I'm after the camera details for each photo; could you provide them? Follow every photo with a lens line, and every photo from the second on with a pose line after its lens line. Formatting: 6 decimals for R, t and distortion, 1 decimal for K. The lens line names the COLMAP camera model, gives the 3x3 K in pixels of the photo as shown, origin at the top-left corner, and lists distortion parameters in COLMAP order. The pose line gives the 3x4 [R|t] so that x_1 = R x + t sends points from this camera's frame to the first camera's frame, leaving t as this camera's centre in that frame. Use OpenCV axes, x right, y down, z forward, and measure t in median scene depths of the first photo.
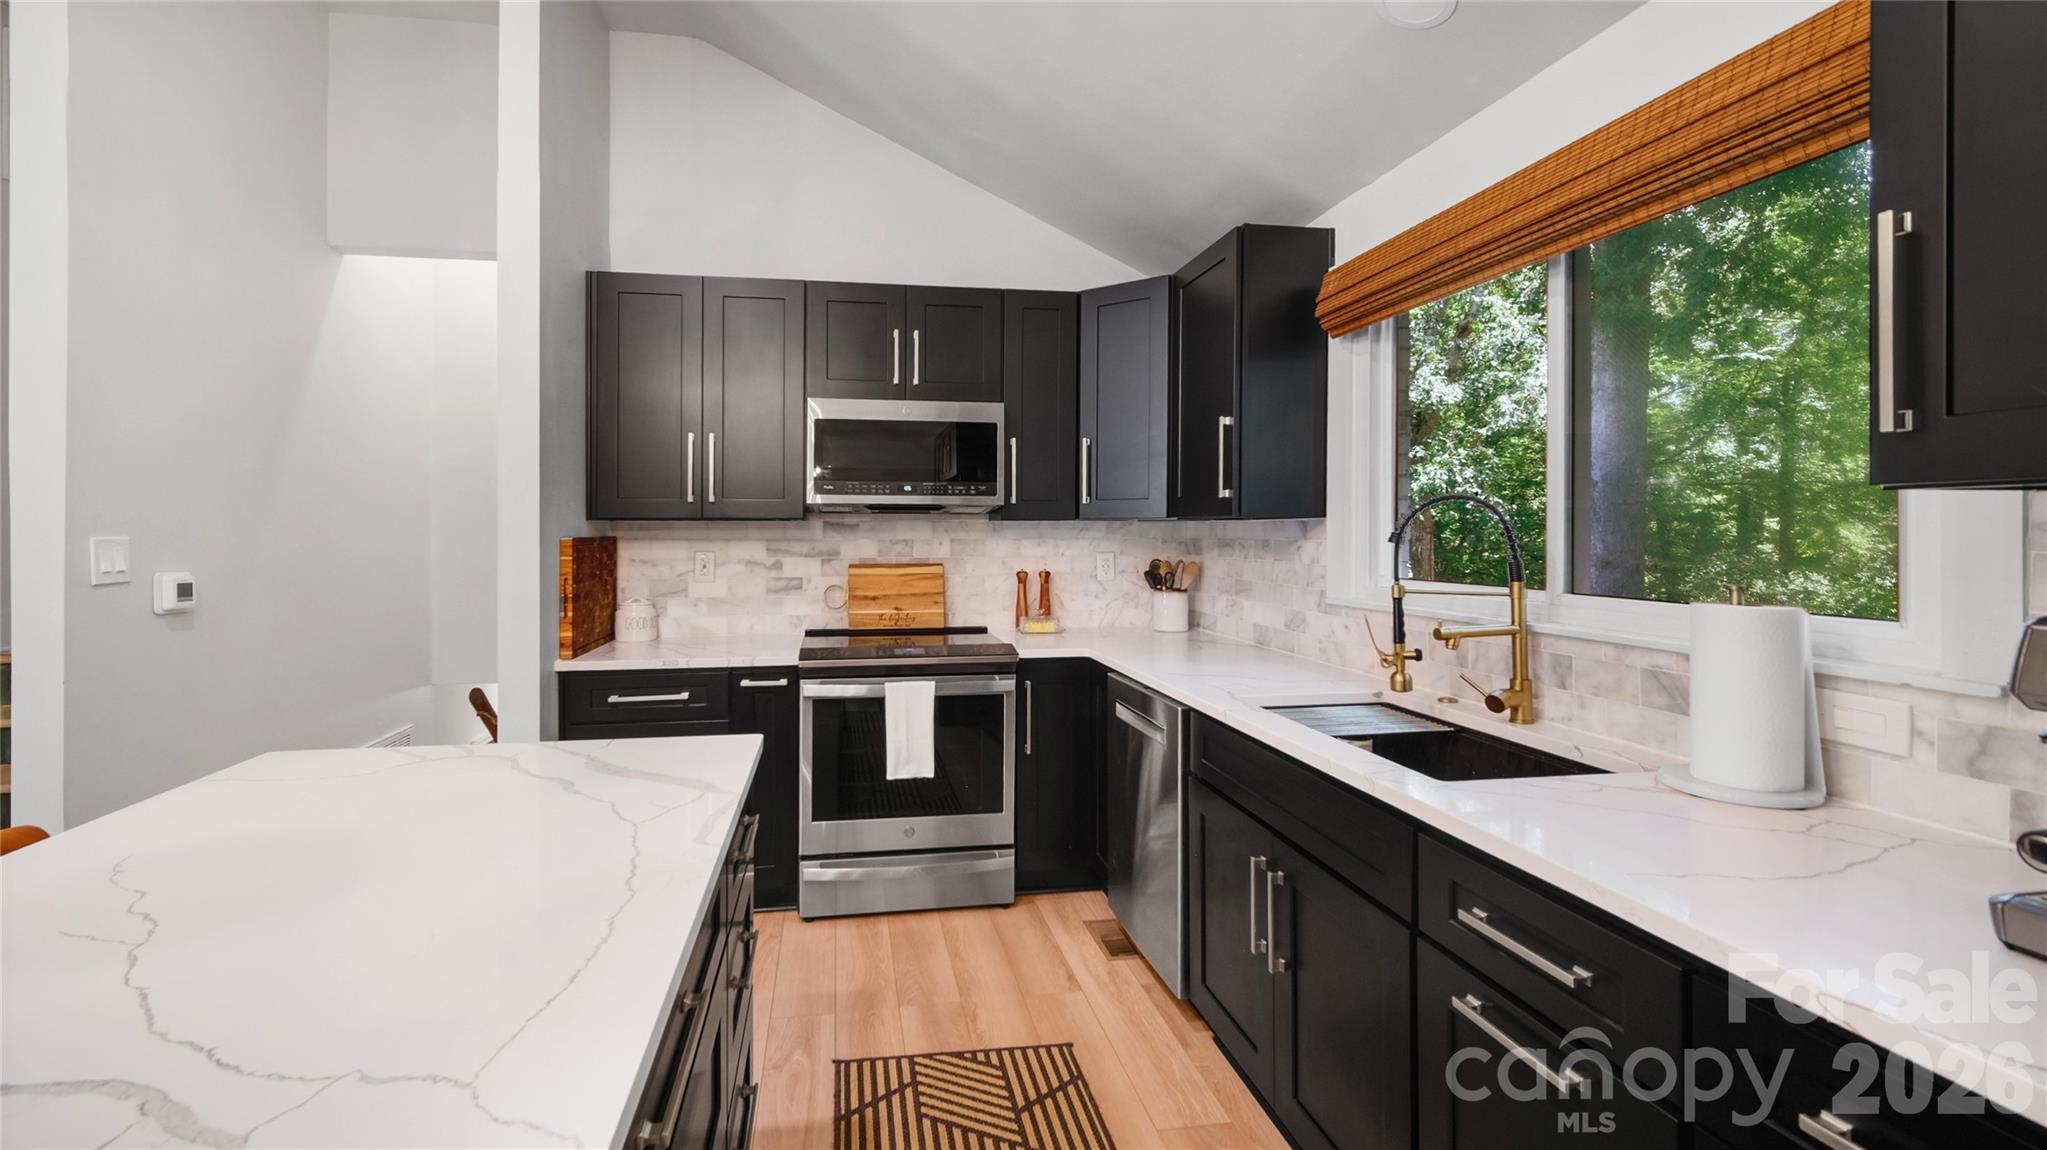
lens RADIAL K [[850.1, 0, 993.1], [0, 850.1, 546.6], [0, 0, 1]] dist [0.001842, 0.000491]
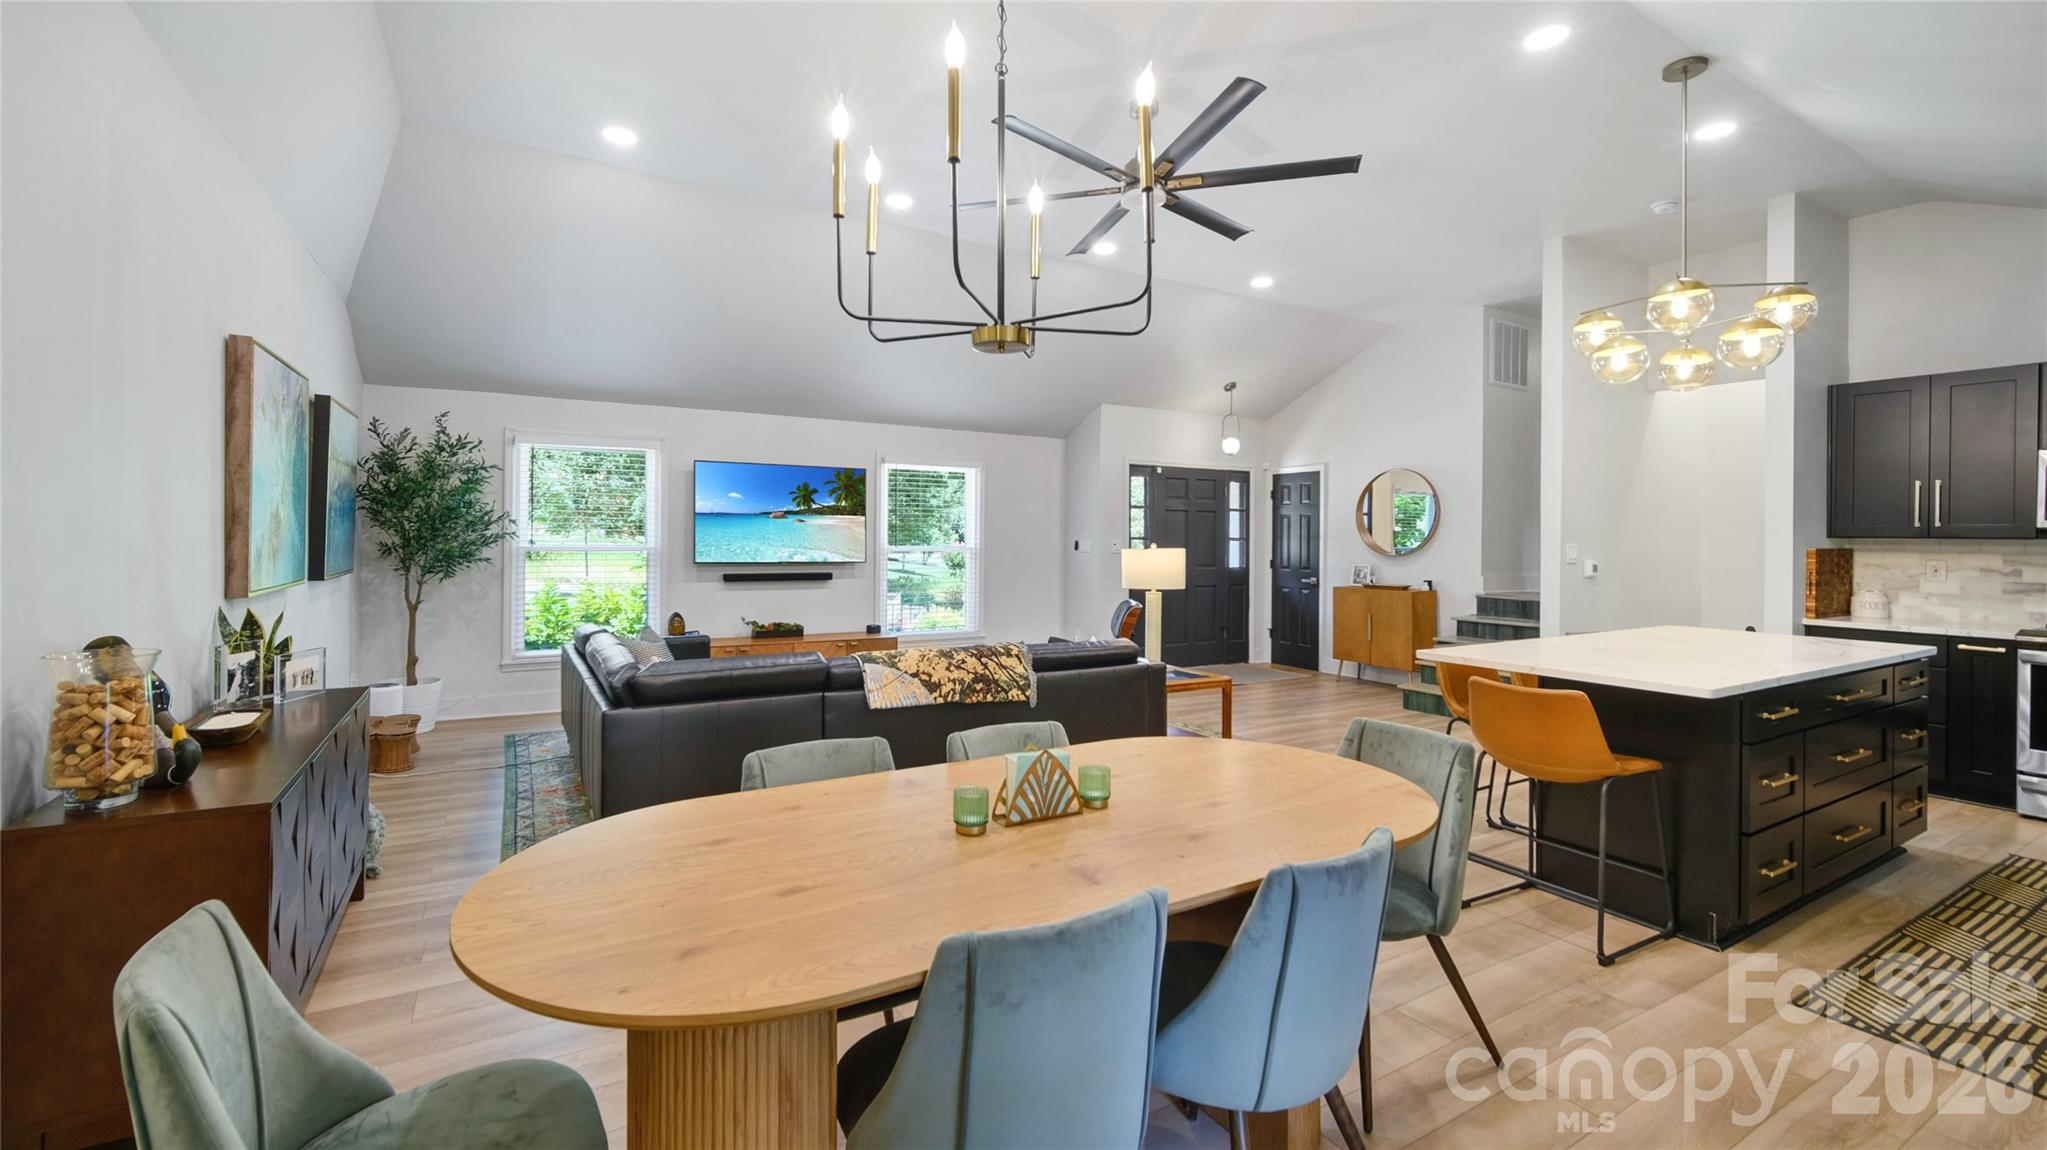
lens RADIAL K [[843.6, 0, 976.2], [0, 843.6, 525.6], [0, 0, 1]] dist [0.012883, 0.000492]
pose [[0.332201, -0.004410, -0.943198, 0.507070], [-0.028650, 0.999480, -0.014763, 0.015558], [0.942774, 0.031927, 0.331902, -1.044844]]
